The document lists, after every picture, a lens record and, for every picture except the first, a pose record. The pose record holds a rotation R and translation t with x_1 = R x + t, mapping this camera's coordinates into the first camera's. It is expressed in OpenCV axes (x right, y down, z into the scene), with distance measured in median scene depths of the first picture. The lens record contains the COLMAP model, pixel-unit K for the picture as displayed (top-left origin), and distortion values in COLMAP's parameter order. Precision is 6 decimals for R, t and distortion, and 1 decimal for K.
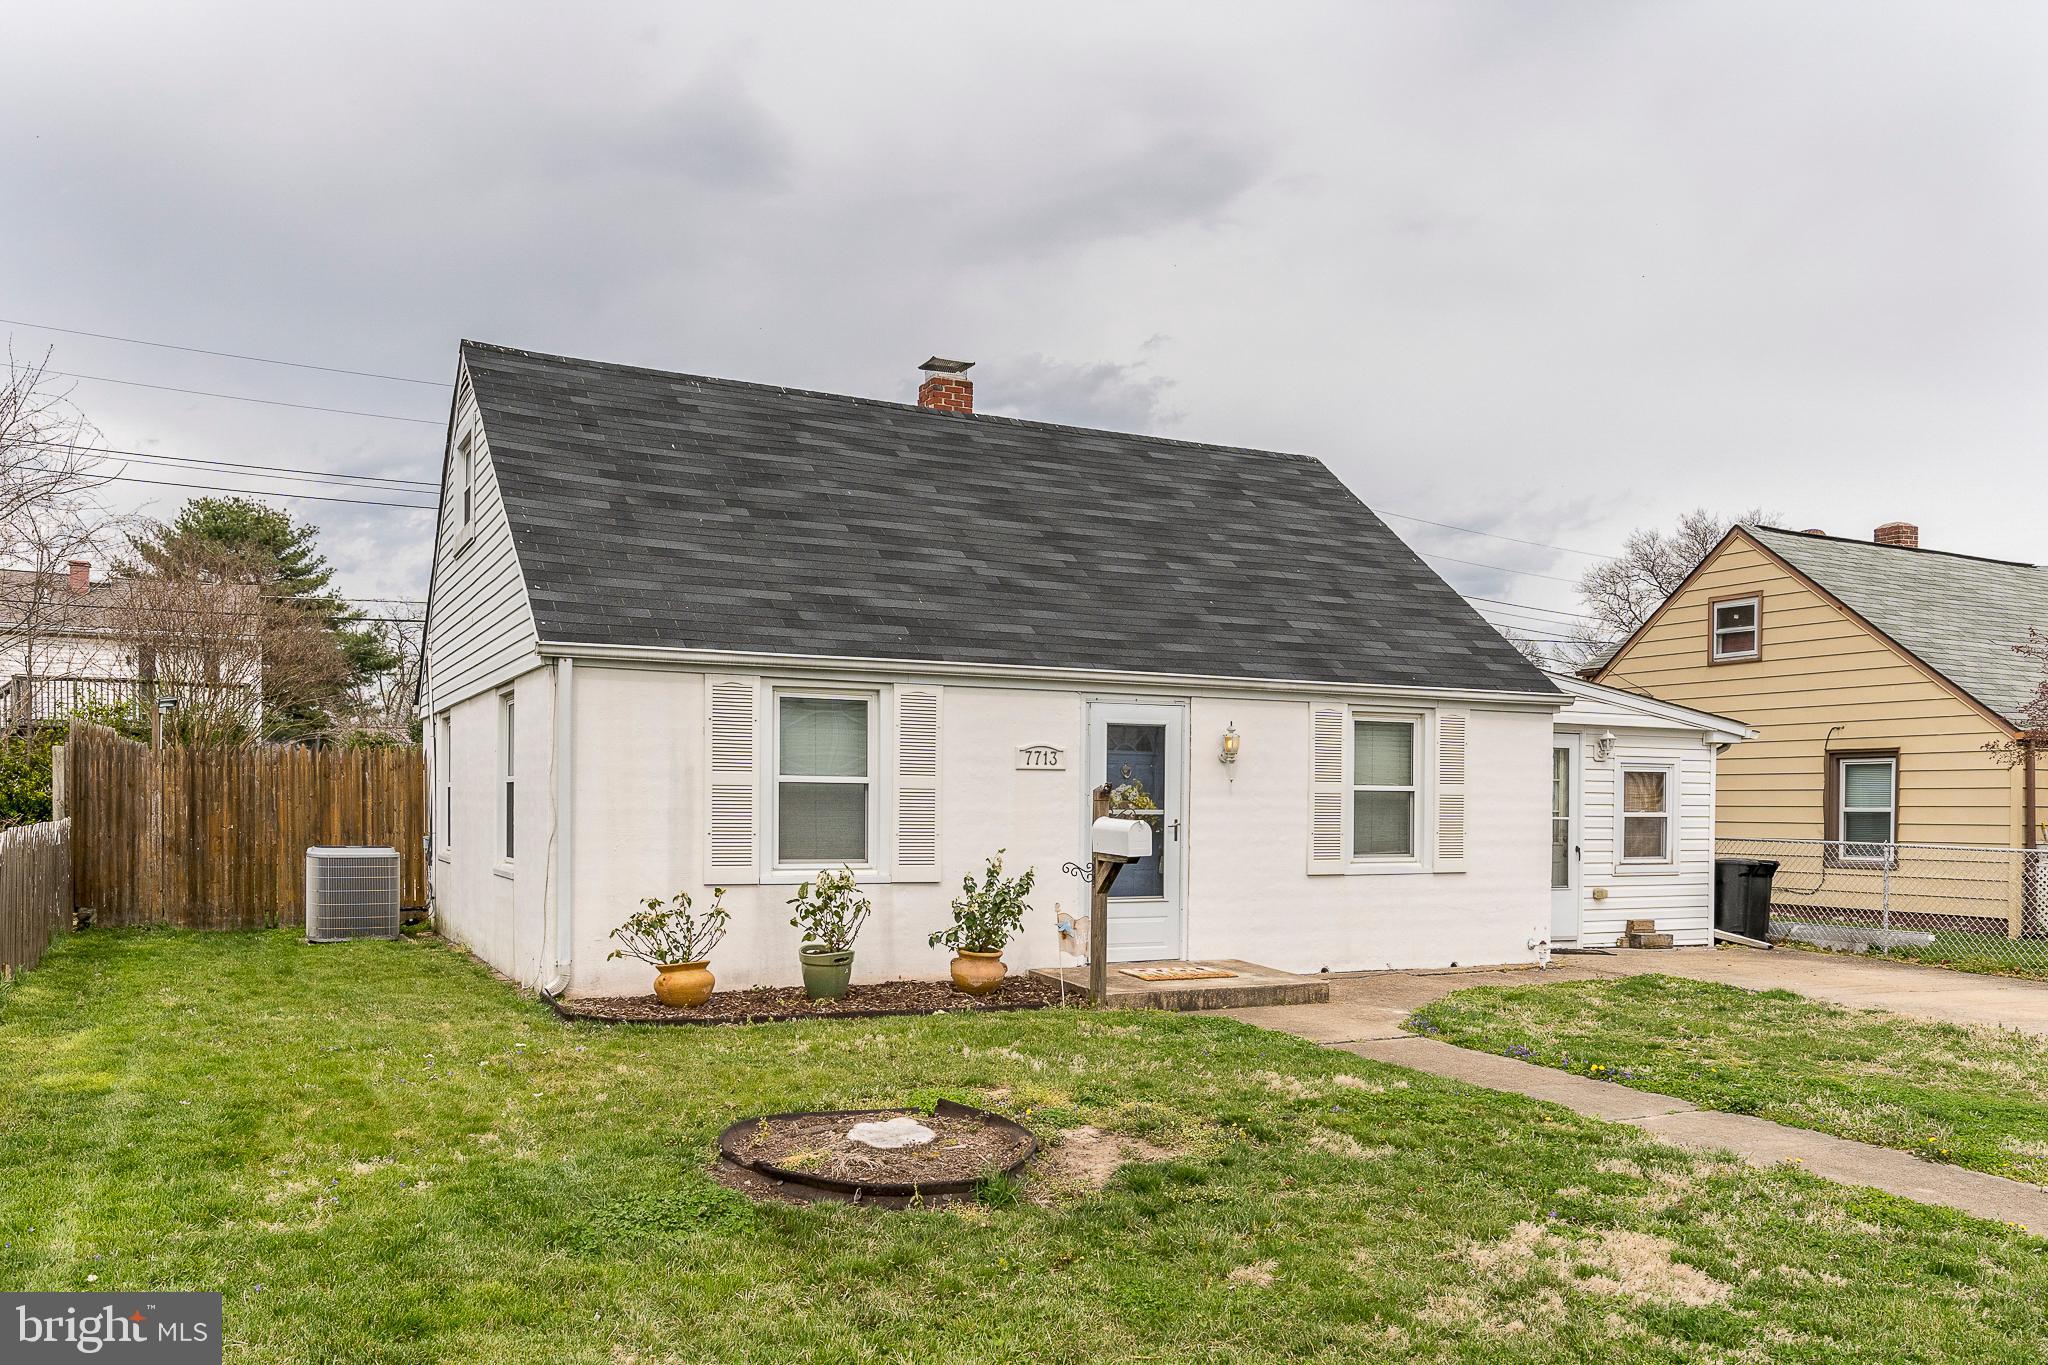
lens RADIAL K [[1228.4, 0, 1024.0], [0, 1228.4, 682.5], [0, 0, 1]] dist [-0.001851, -0.000195]
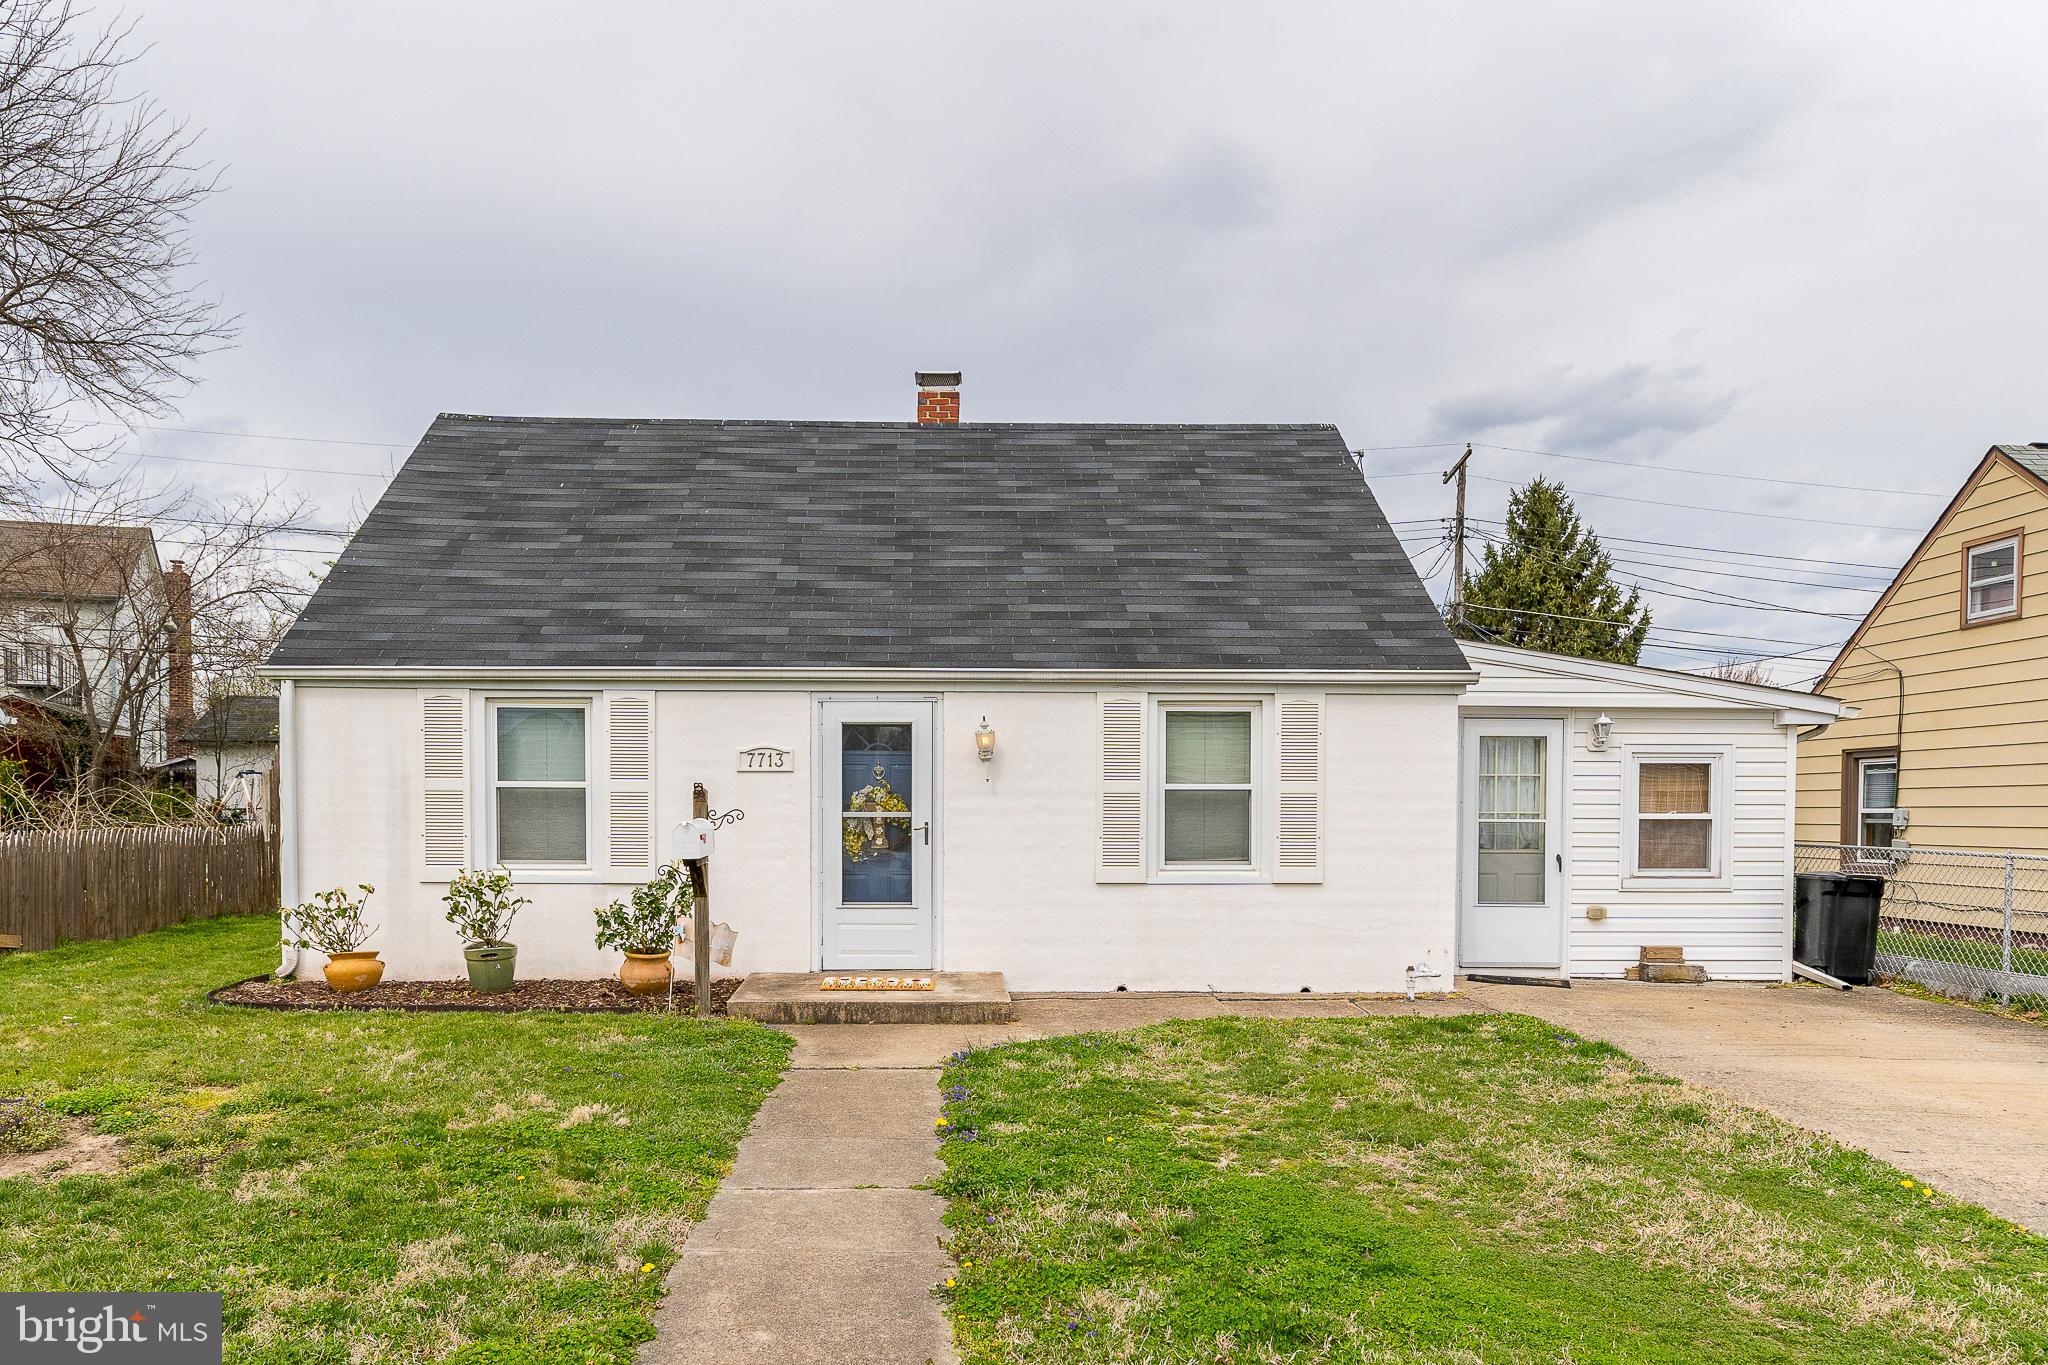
lens RADIAL K [[1139.4, 0, 1022.9], [0, 1139.4, 713.3], [0, 0, 1]] dist [0.003400, -0.013905]
pose [[0.934378, -0.034619, -0.354598, 0.429051], [0.039605, 0.999192, 0.006809, 0.020836], [0.354076, -0.020406, 0.934994, 0.173577]]
